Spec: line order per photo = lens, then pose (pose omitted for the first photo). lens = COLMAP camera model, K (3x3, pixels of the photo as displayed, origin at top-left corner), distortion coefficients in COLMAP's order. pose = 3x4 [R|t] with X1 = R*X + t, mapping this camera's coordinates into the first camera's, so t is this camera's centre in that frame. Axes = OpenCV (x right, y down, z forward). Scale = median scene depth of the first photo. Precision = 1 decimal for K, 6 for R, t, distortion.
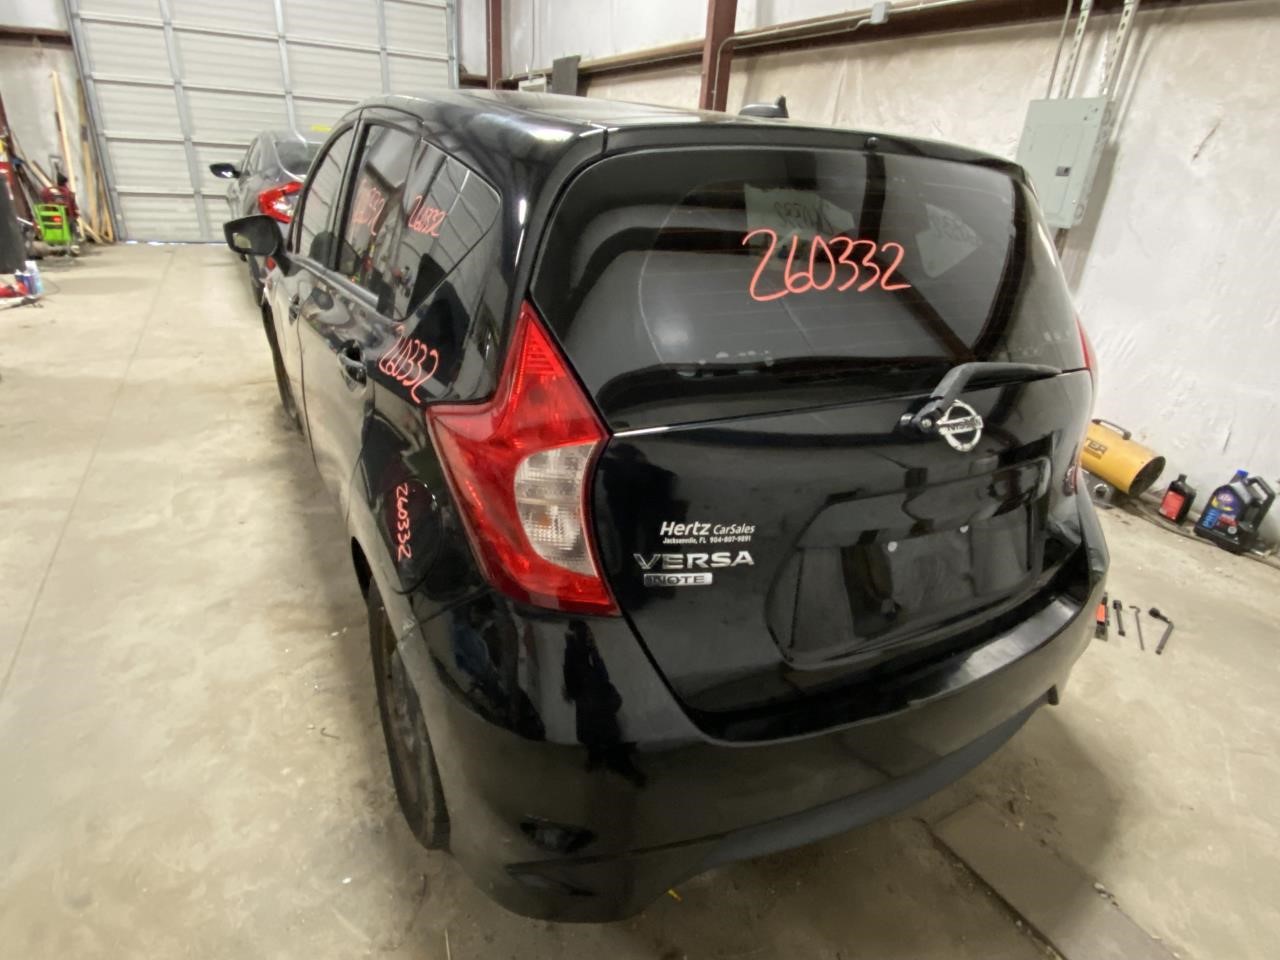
lens RADIAL K [[707.0, 0, 640.0], [0, 707.0, 480.0], [0, 0, 1]] dist [0.034645, -0.033216]
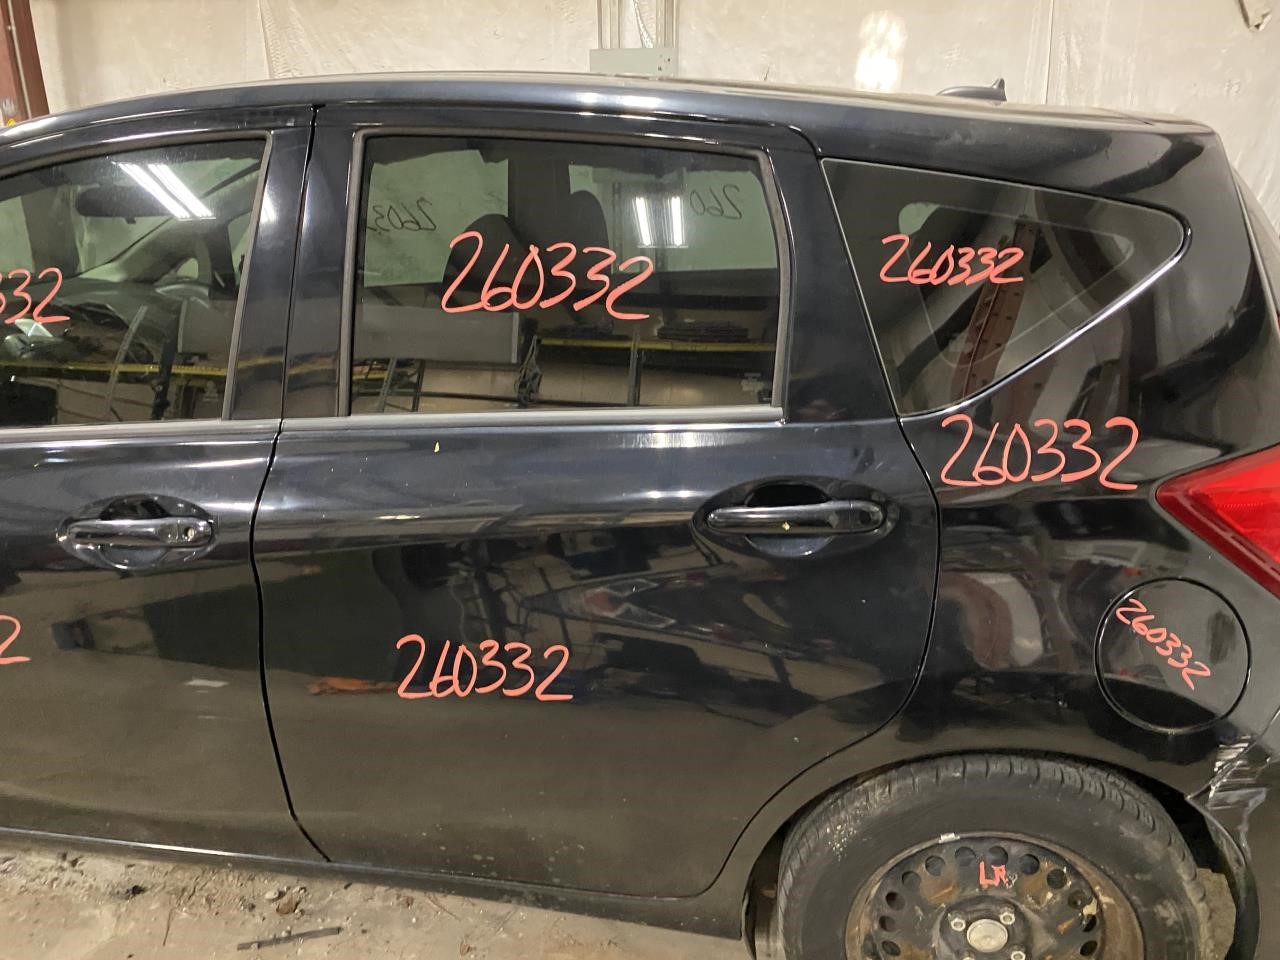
lens RADIAL K [[961.2, 0, 642.9], [0, 961.2, 452.8], [0, 0, 1]] dist [0.040232, -0.050635]
pose [[0.620363, -0.313068, 0.719123, -1.219125], [0.365425, 0.926655, 0.088176, -0.380340], [-0.693984, 0.208084, 0.689265, 0.565357]]
